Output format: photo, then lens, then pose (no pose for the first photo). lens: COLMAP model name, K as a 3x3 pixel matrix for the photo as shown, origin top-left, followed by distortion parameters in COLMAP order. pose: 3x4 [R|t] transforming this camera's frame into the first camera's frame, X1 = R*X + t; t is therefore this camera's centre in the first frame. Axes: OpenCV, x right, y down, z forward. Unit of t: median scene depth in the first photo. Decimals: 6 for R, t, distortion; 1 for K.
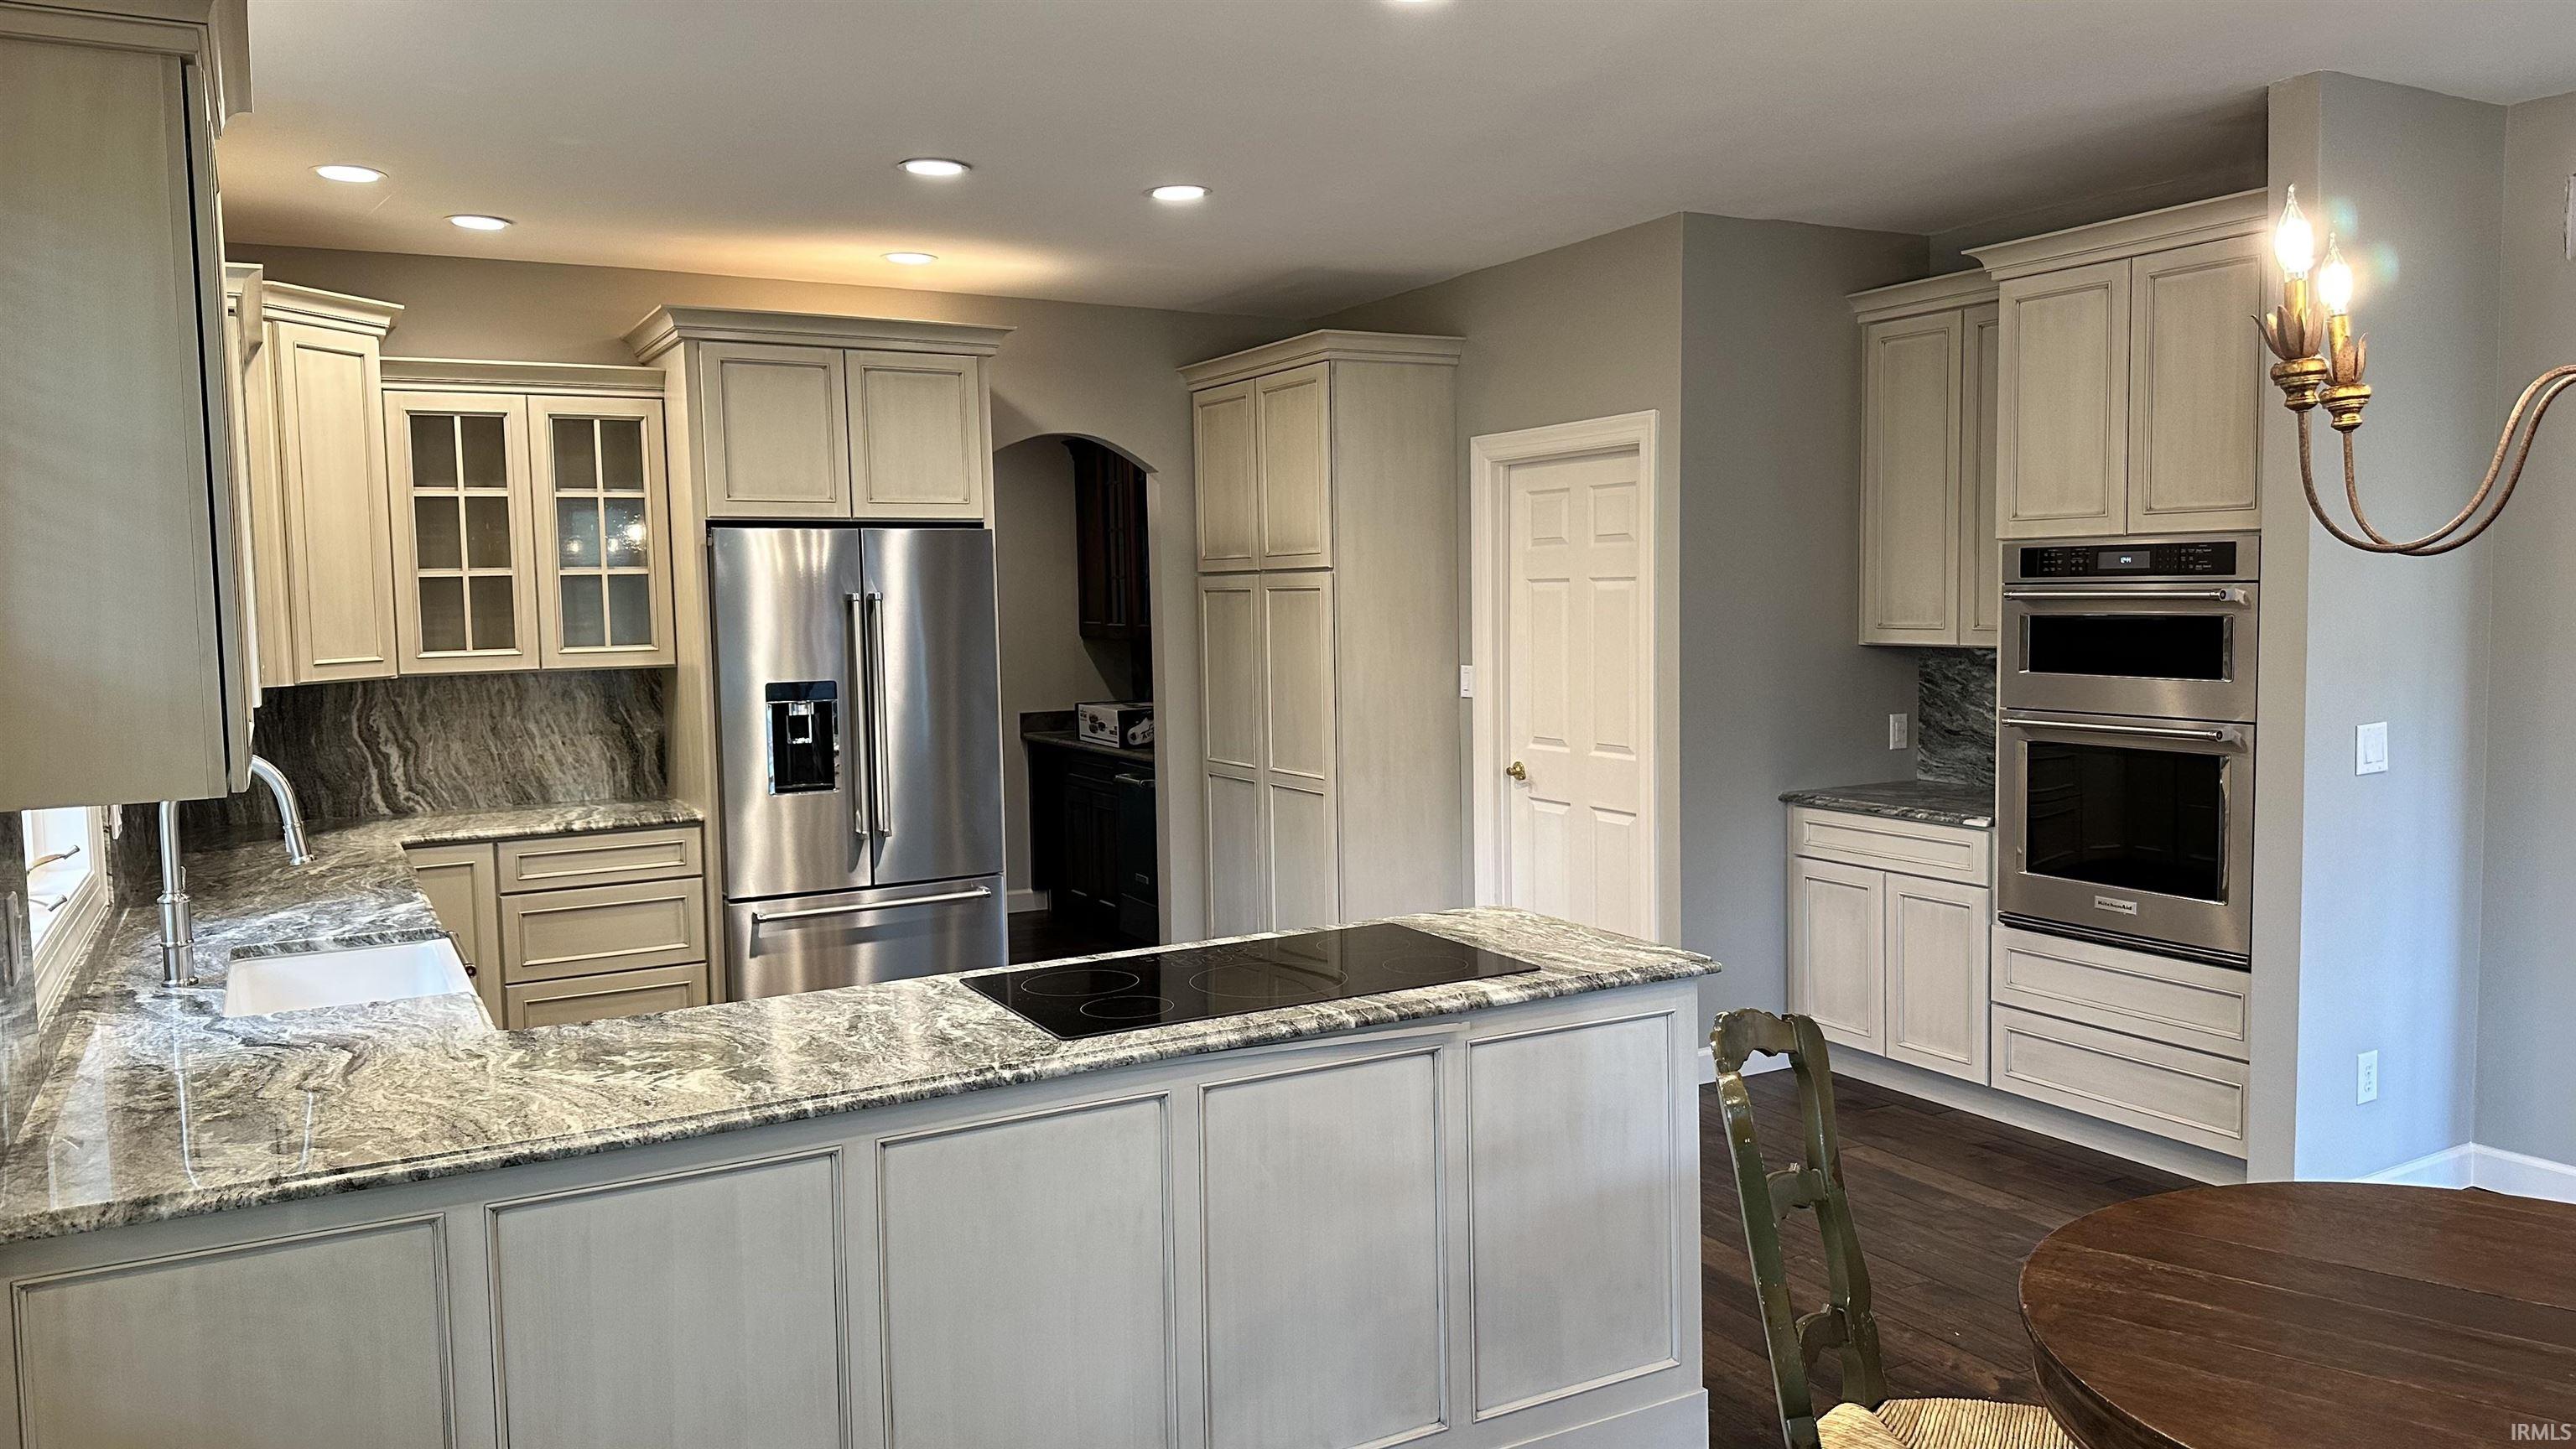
lens RADIAL K [[1831.8, 0, 1309.2], [0, 1831.8, 719.3], [0, 0, 1]] dist [0.054269, -0.000192]
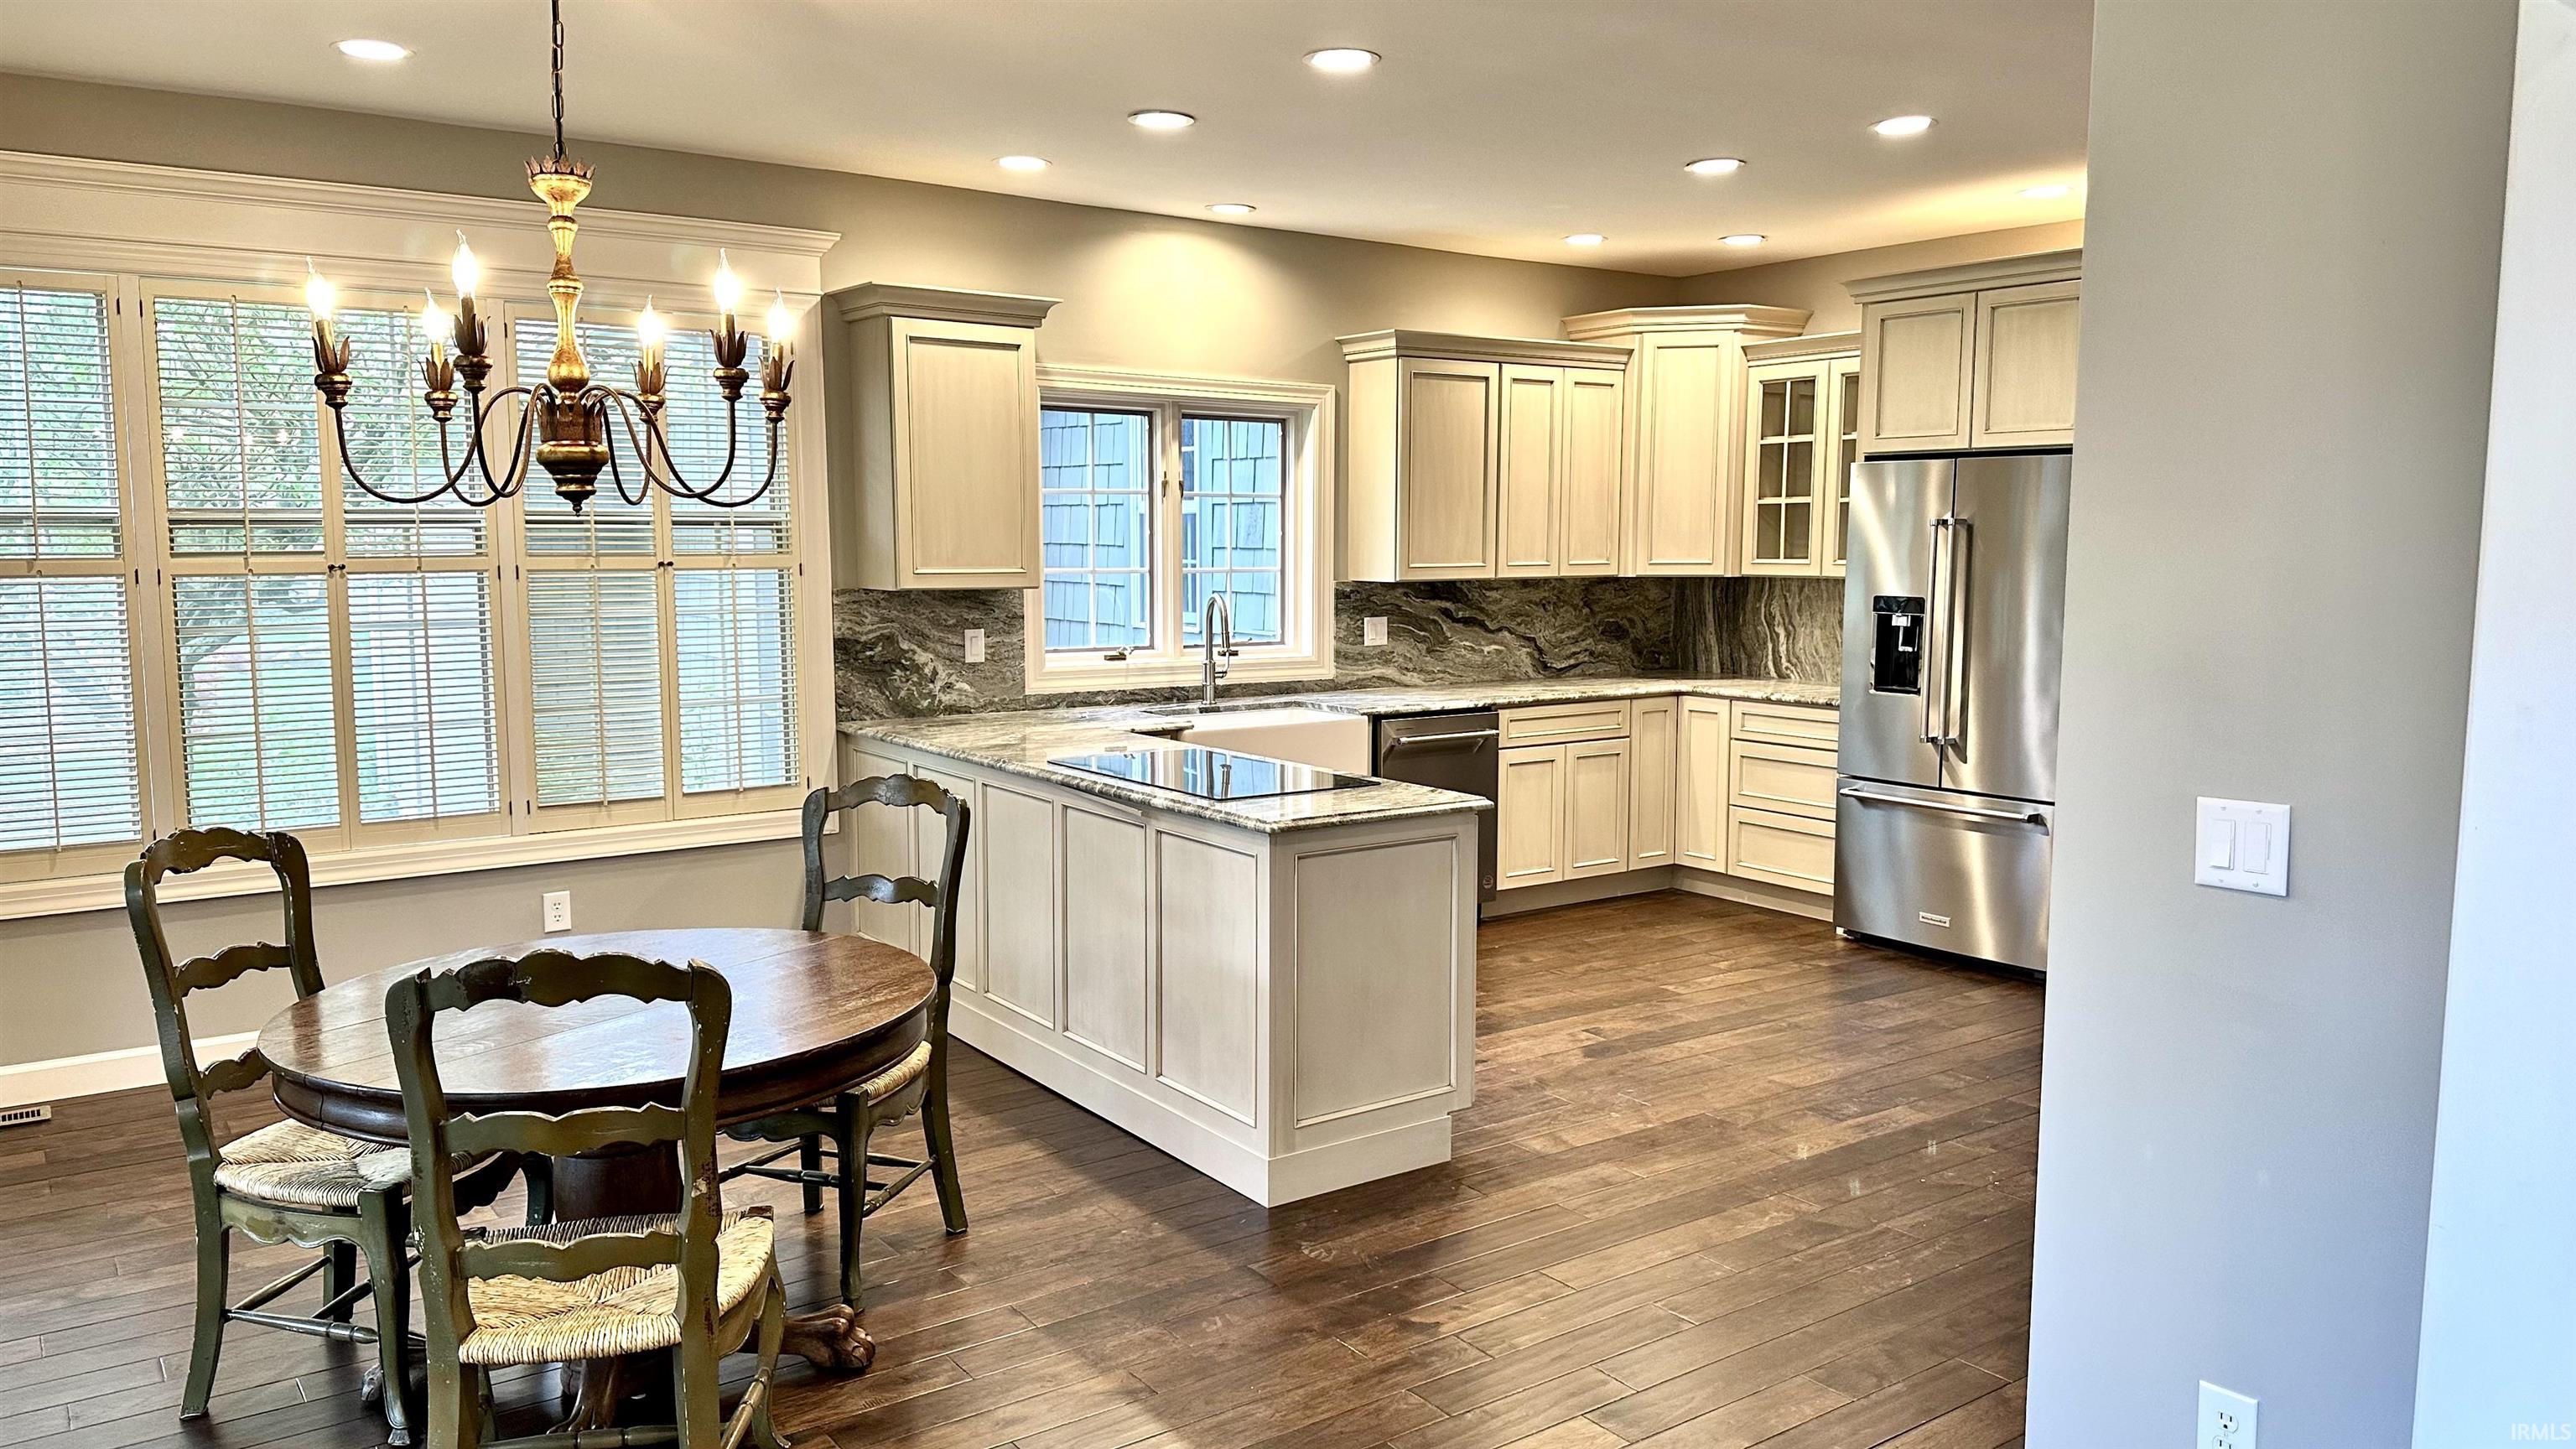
lens RADIAL K [[1831.8, 0, 1303.4], [0, 1831.8, 731.9], [0, 0, 1]] dist [0.054269, -0.000192]
pose [[0.117697, 0.128999, -0.984635, 0.818053], [-0.077890, 0.989671, 0.120349, -0.046044], [0.989990, 0.062528, 0.126529, 0.497336]]
